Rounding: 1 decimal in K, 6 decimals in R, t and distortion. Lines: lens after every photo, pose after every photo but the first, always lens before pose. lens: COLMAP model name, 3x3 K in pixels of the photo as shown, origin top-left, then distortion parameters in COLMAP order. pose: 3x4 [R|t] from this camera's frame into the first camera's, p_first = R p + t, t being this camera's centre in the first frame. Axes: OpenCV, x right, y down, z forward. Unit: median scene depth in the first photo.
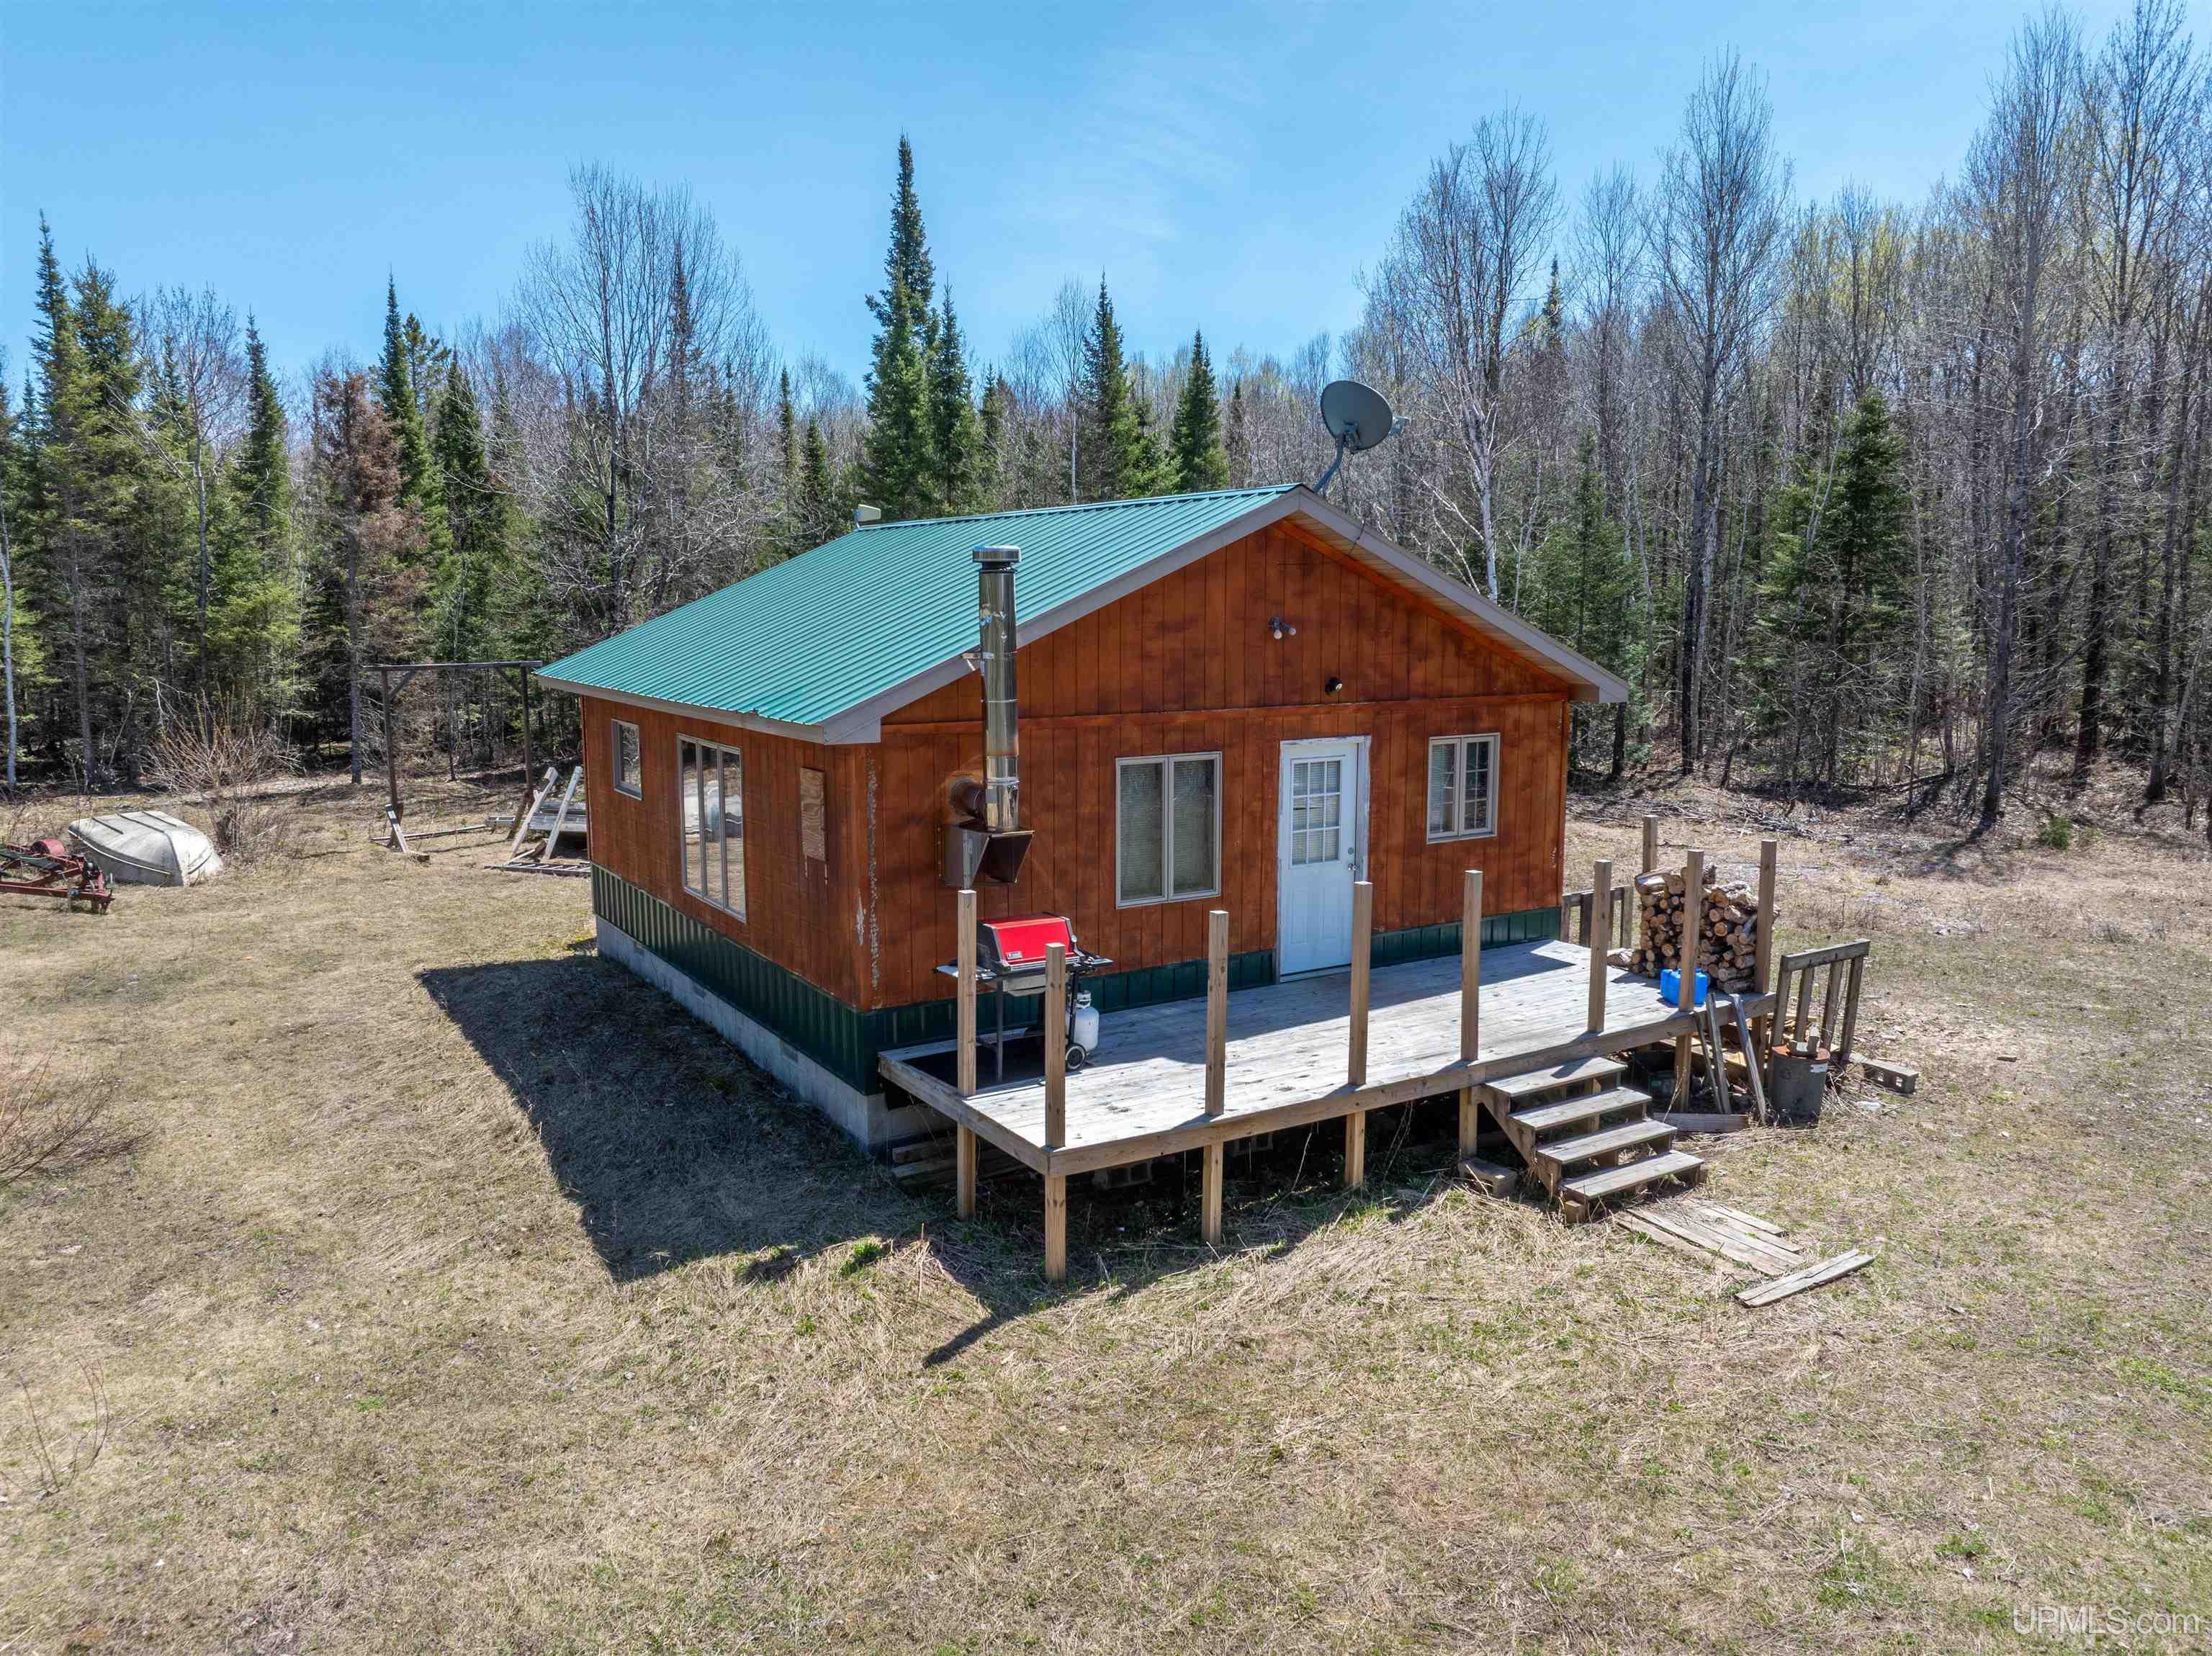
lens RADIAL K [[1556.2, 0, 1105.8], [0, 1556.2, 827.8], [0, 0, 1]] dist [-0.045575, 0.019031]
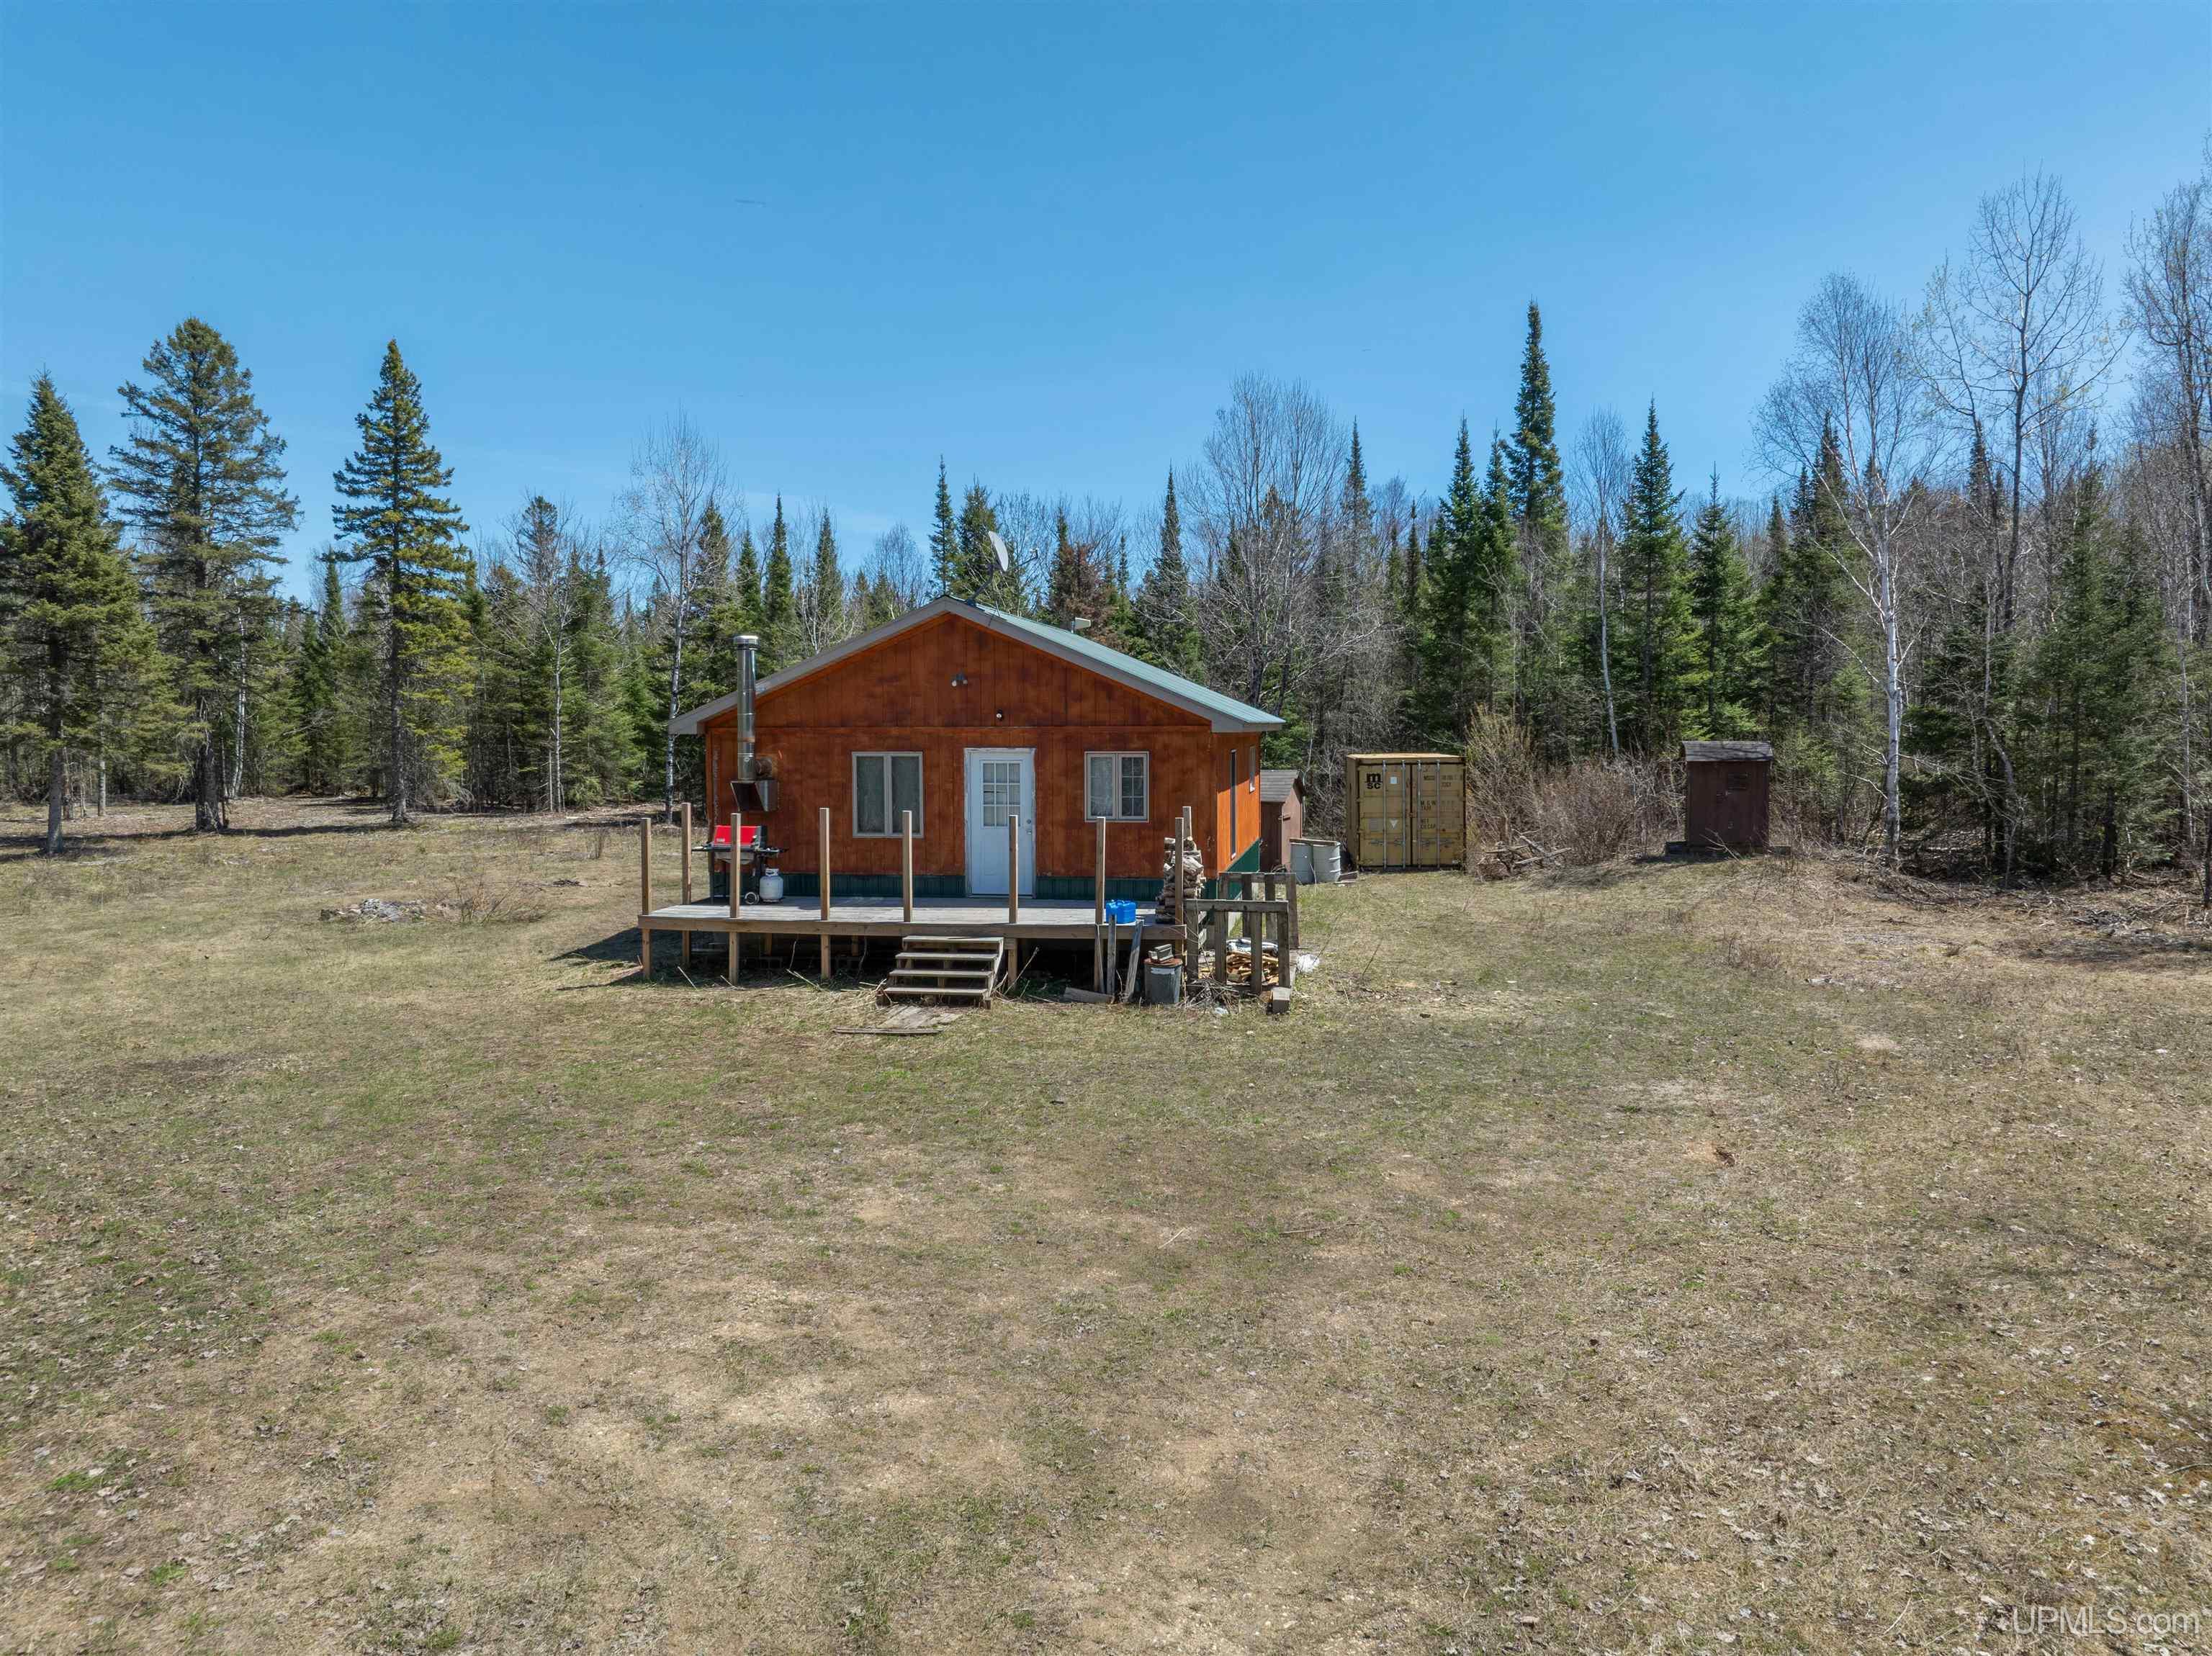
lens RADIAL K [[1556.2, 0, 1111.6], [0, 1556.2, 819.2], [0, 0, 1]] dist [-0.045575, 0.019031]
pose [[0.742372, 0.039743, -0.668808, 1.253641], [-0.096856, 0.994119, -0.048436, 0.079162], [0.662950, 0.100735, 0.741856, -0.107927]]
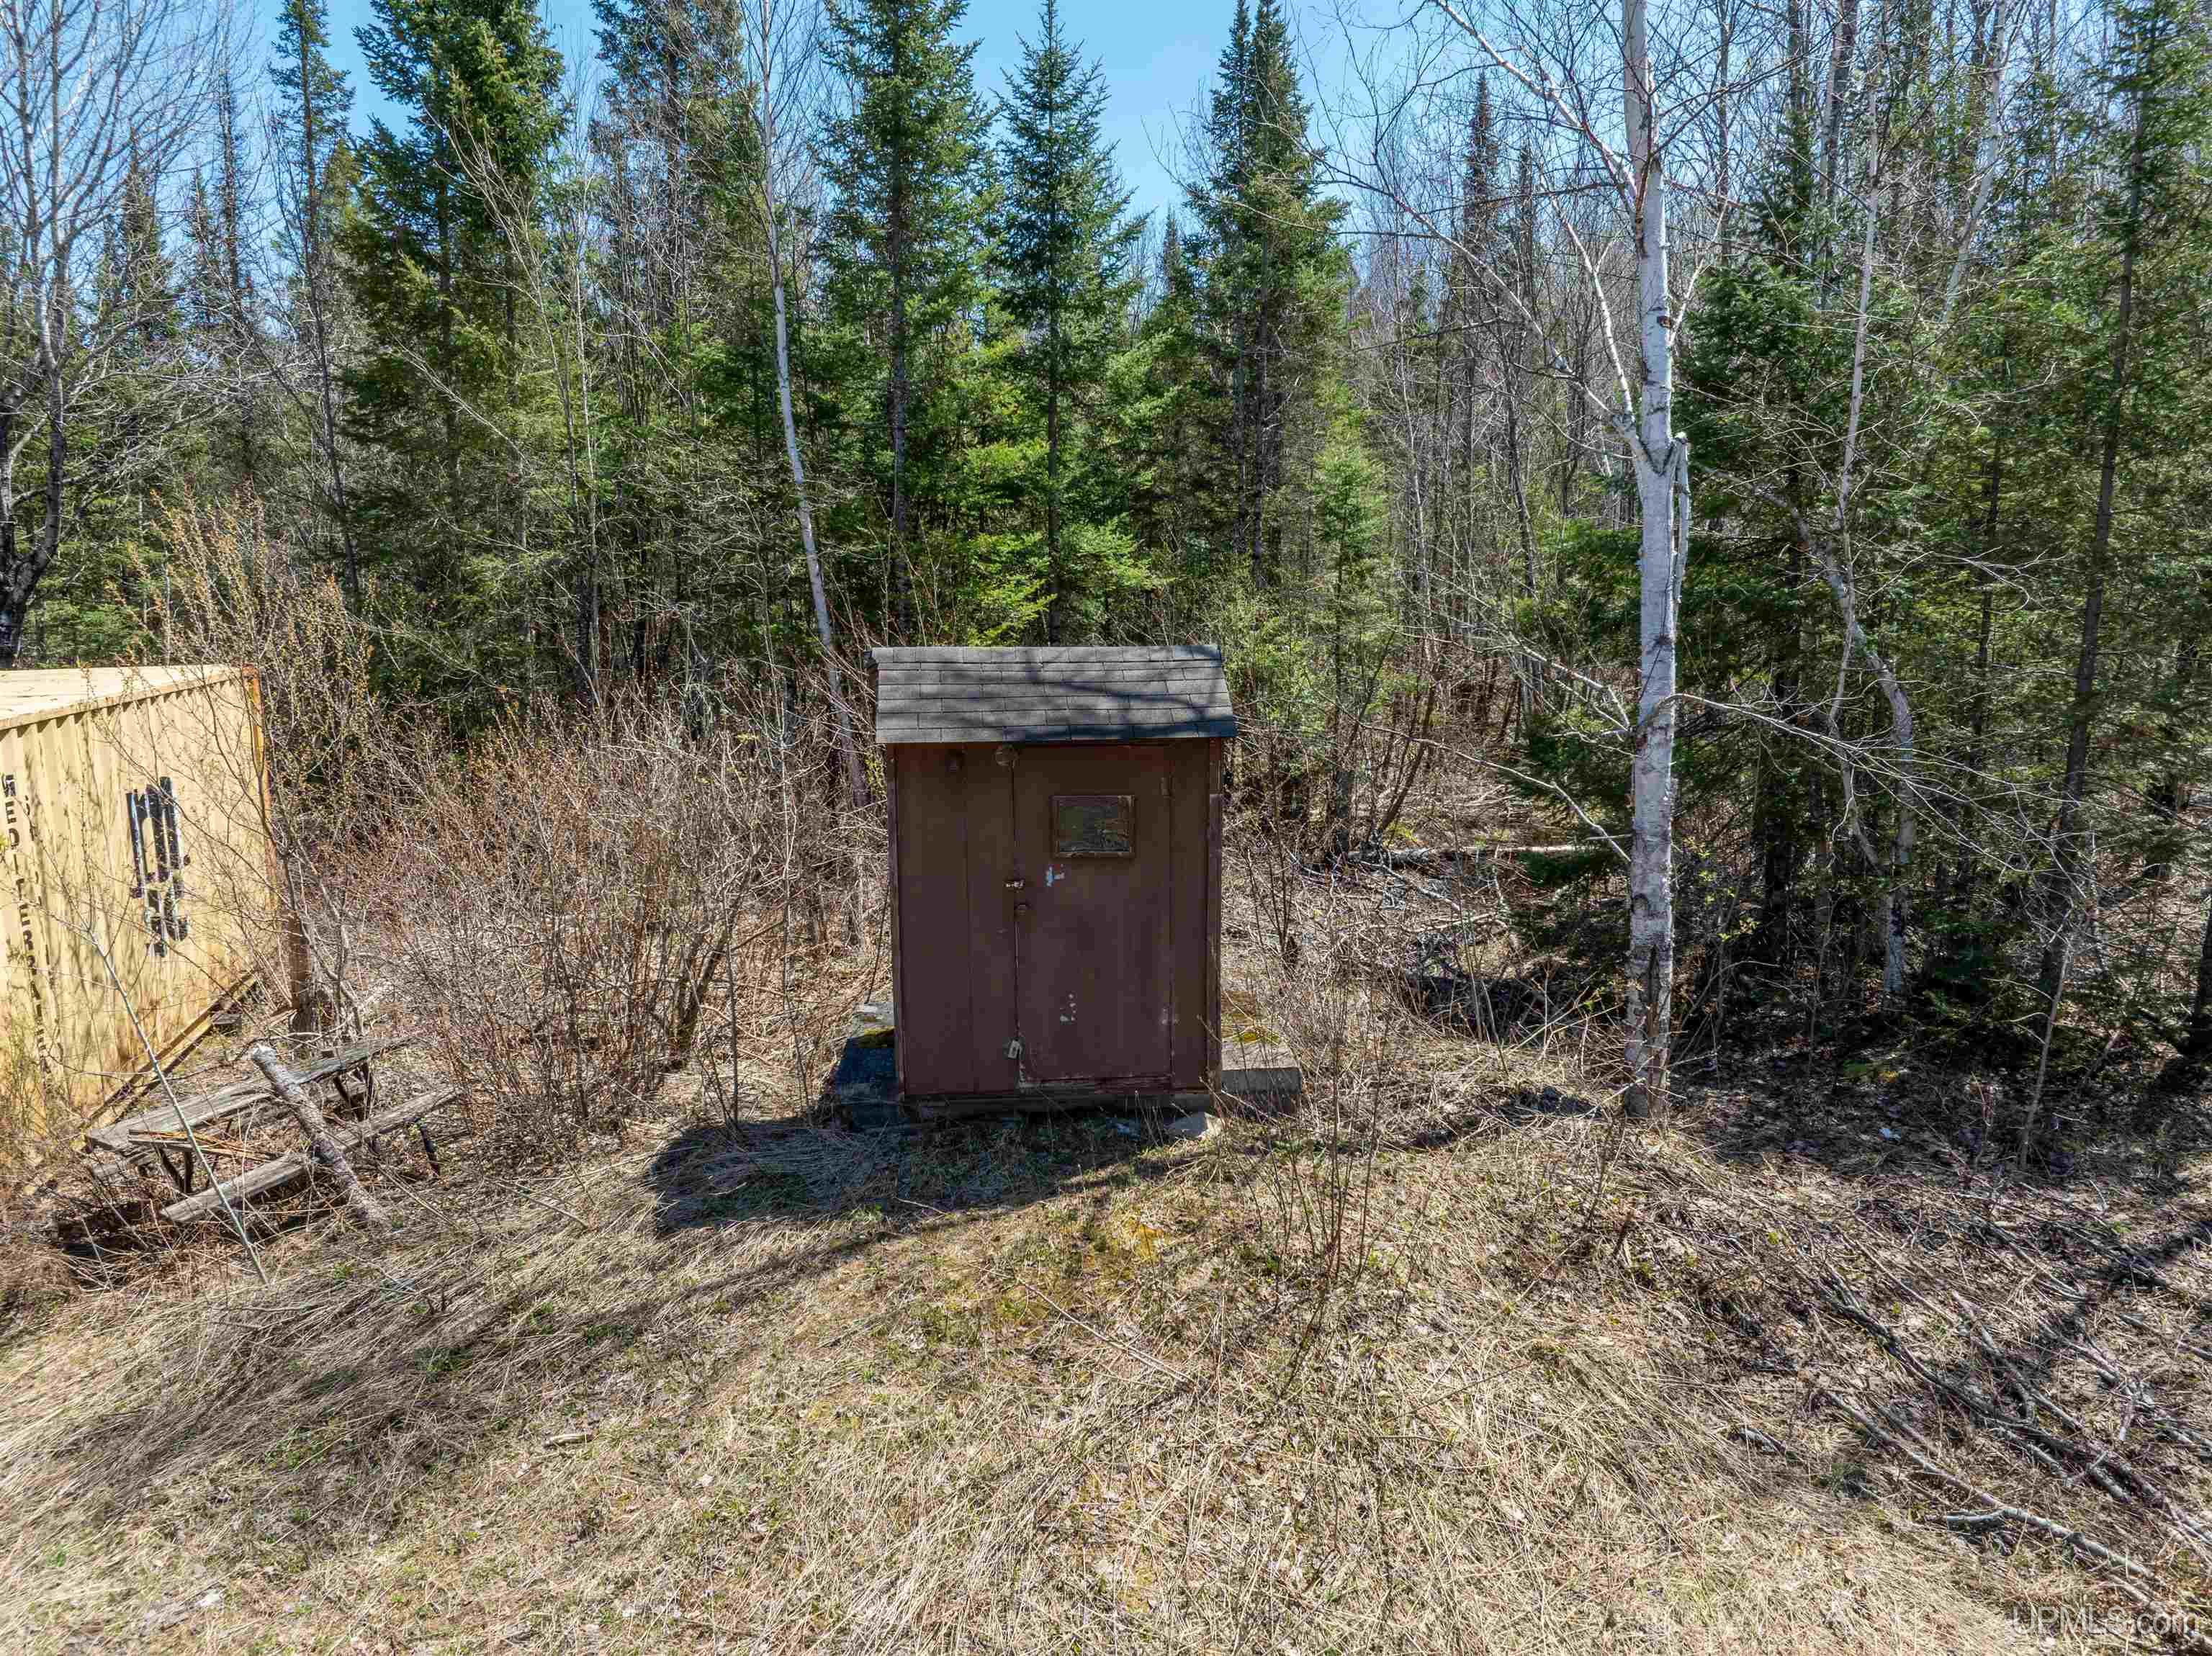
lens RADIAL K [[1556.2, 0, 1104.0], [0, 1556.2, 827.8], [0, 0, 1]] dist [-0.045575, 0.019031]
pose [[0.934612, 0.060876, -0.350421, 0.597046], [-0.054699, 0.998124, 0.027507, -0.192667], [0.351438, -0.006541, 0.936188, 1.708016]]
